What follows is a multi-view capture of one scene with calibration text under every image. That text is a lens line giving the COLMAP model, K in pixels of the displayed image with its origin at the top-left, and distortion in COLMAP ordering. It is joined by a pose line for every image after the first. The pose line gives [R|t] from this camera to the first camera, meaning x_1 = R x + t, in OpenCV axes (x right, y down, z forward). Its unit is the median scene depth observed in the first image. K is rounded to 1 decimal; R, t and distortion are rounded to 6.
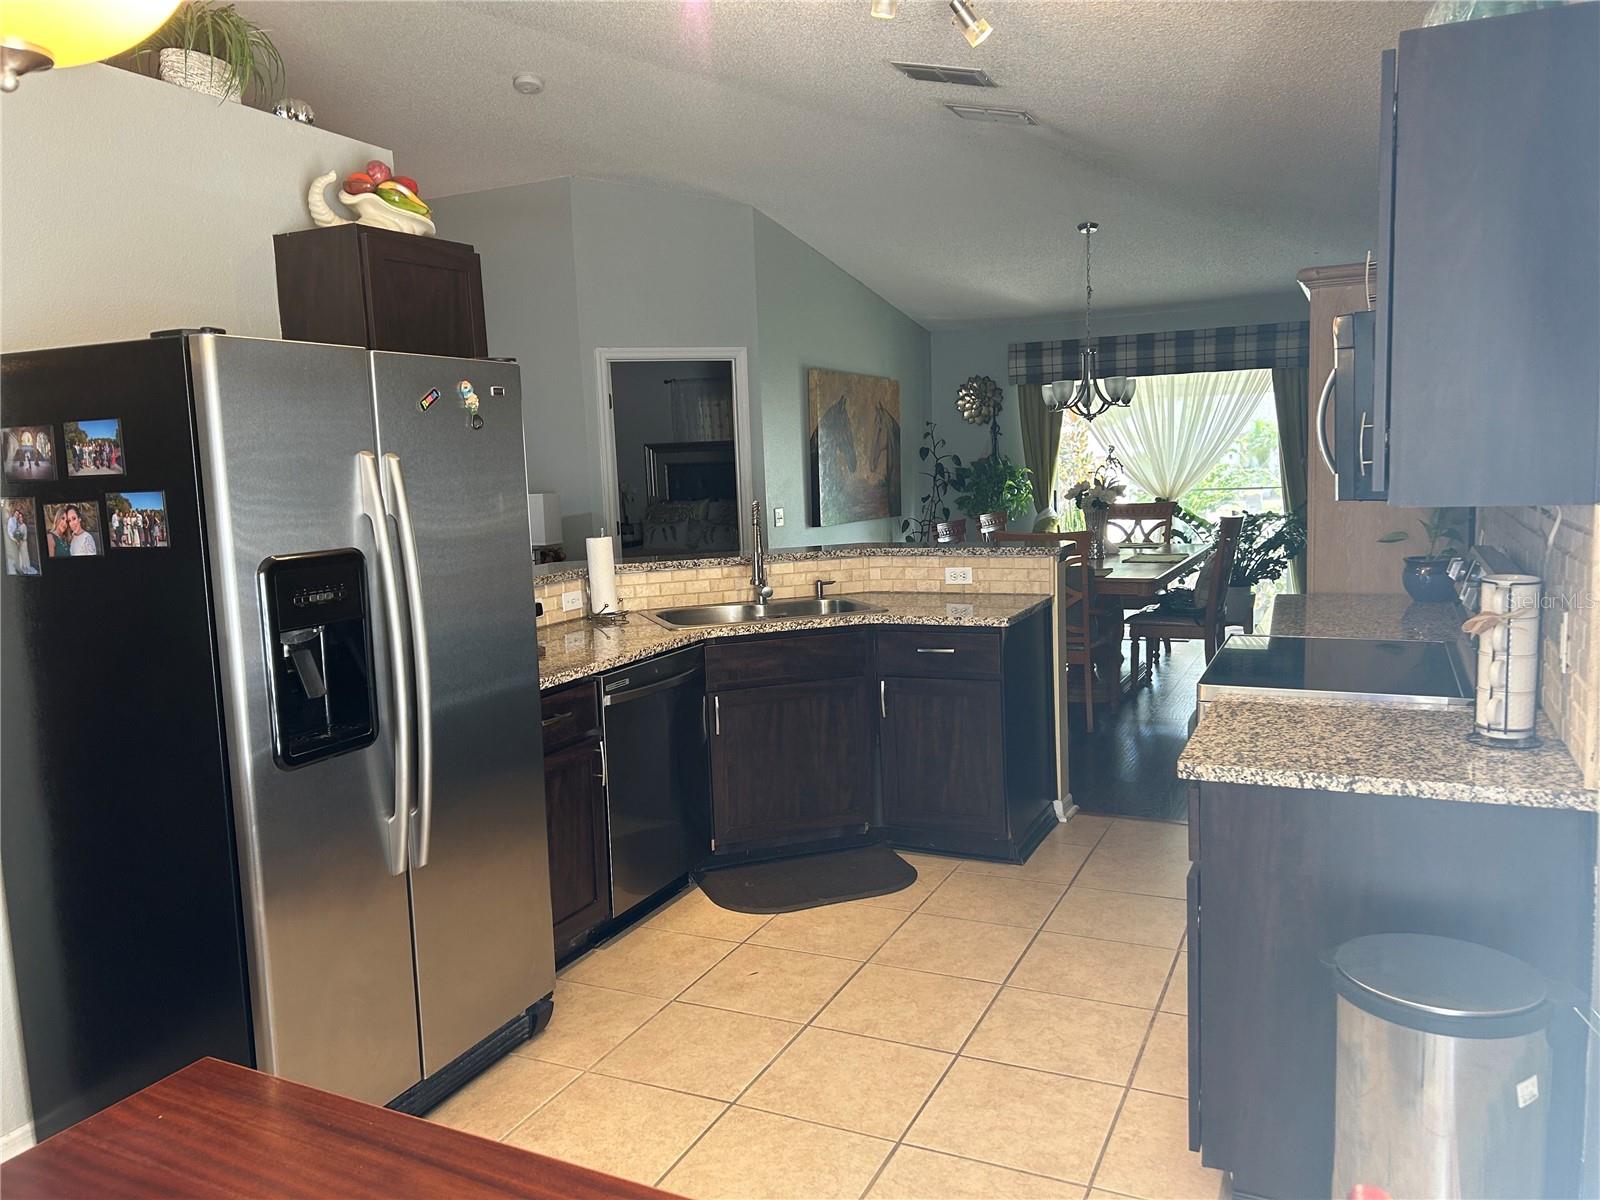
lens RADIAL K [[1212.1, 0, 764.5], [0, 1212.1, 585.7], [0, 0, 1]] dist [0.040424, -0.048967]
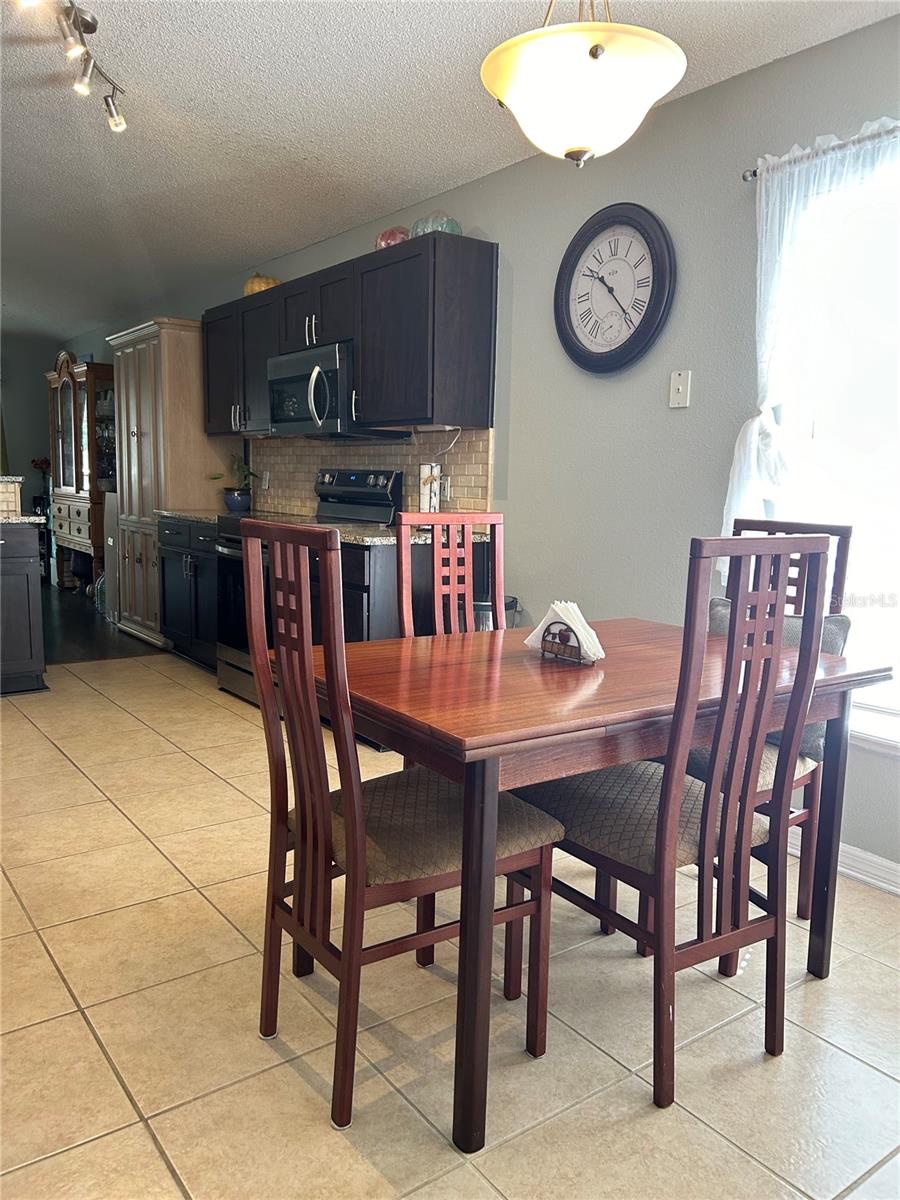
lens RADIAL K [[909.1, 0, 457.2], [0, 909.1, 599.1], [0, 0, 1]] dist [0.040424, -0.048967]
pose [[0.453876, -0.063863, 0.888774, -0.478016], [0.054795, 0.997541, 0.043696, 0.088602], [-0.889379, 0.028868, 0.456259, 0.056340]]
